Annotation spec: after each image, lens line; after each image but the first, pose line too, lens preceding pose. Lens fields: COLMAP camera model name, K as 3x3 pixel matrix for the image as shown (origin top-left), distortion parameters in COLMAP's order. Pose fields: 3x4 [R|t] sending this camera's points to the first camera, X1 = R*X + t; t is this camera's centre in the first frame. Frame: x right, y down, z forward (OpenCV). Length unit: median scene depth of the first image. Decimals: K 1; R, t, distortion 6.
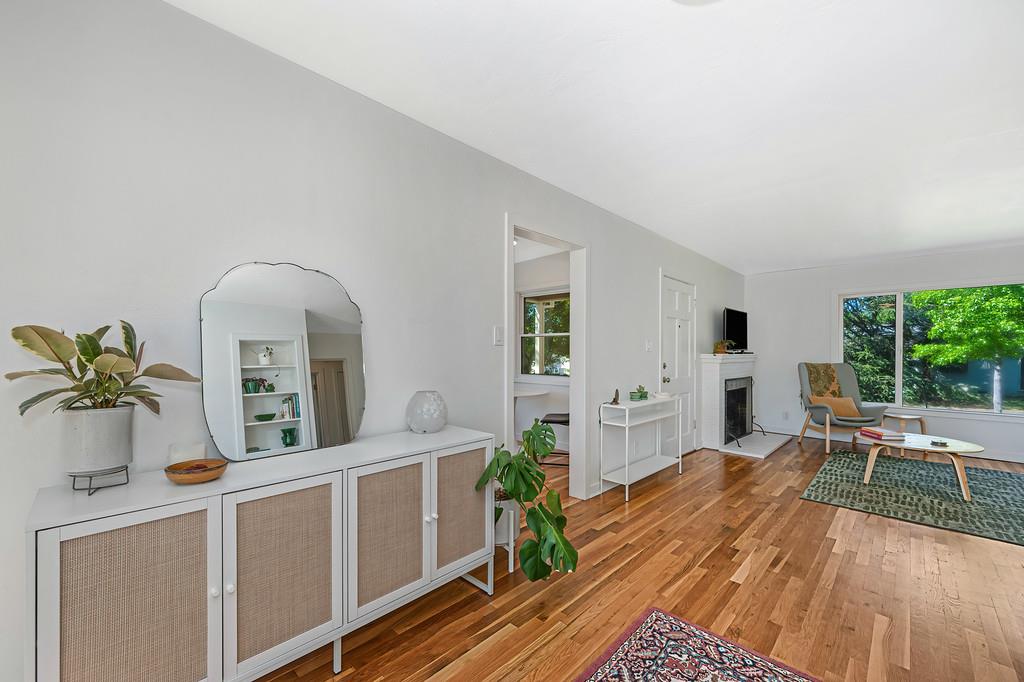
lens RADIAL K [[404.0, 0, 516.4], [0, 404.0, 357.4], [0, 0, 1]] dist [-0.003178, 0.000006]
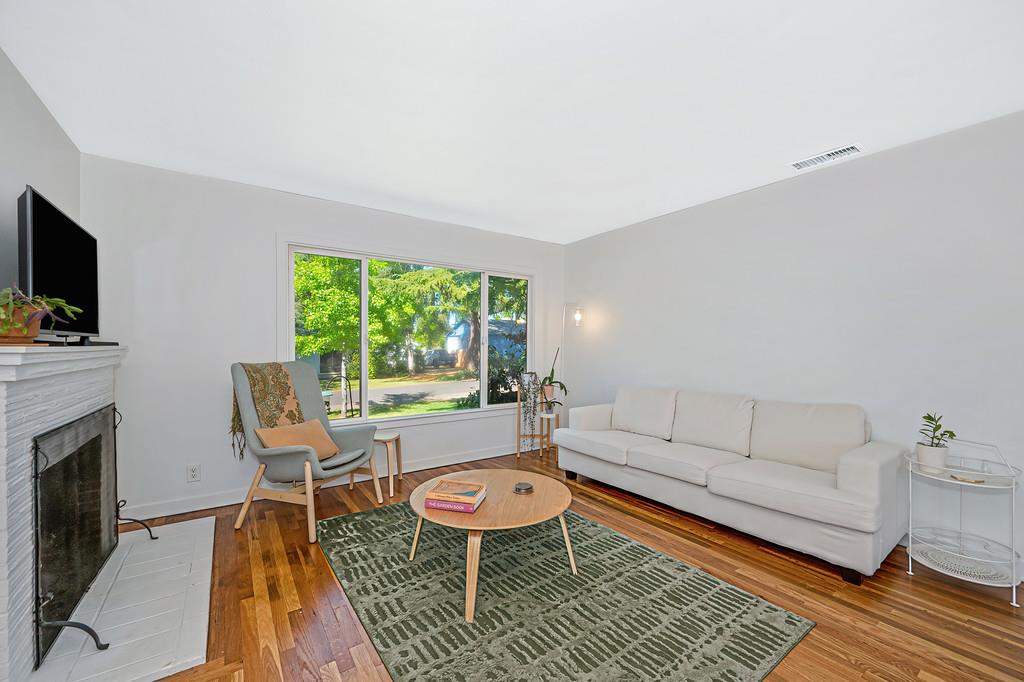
lens RADIAL K [[404.0, 0, 512.0], [0, 404.0, 349.0], [0, 0, 1]] dist [-0.003178, 0.000006]
pose [[0.168613, -0.009728, 0.985634, 0.284573], [0.010754, 0.999910, 0.008030, -0.004932], [-0.985624, 0.009245, 0.168702, 0.595059]]
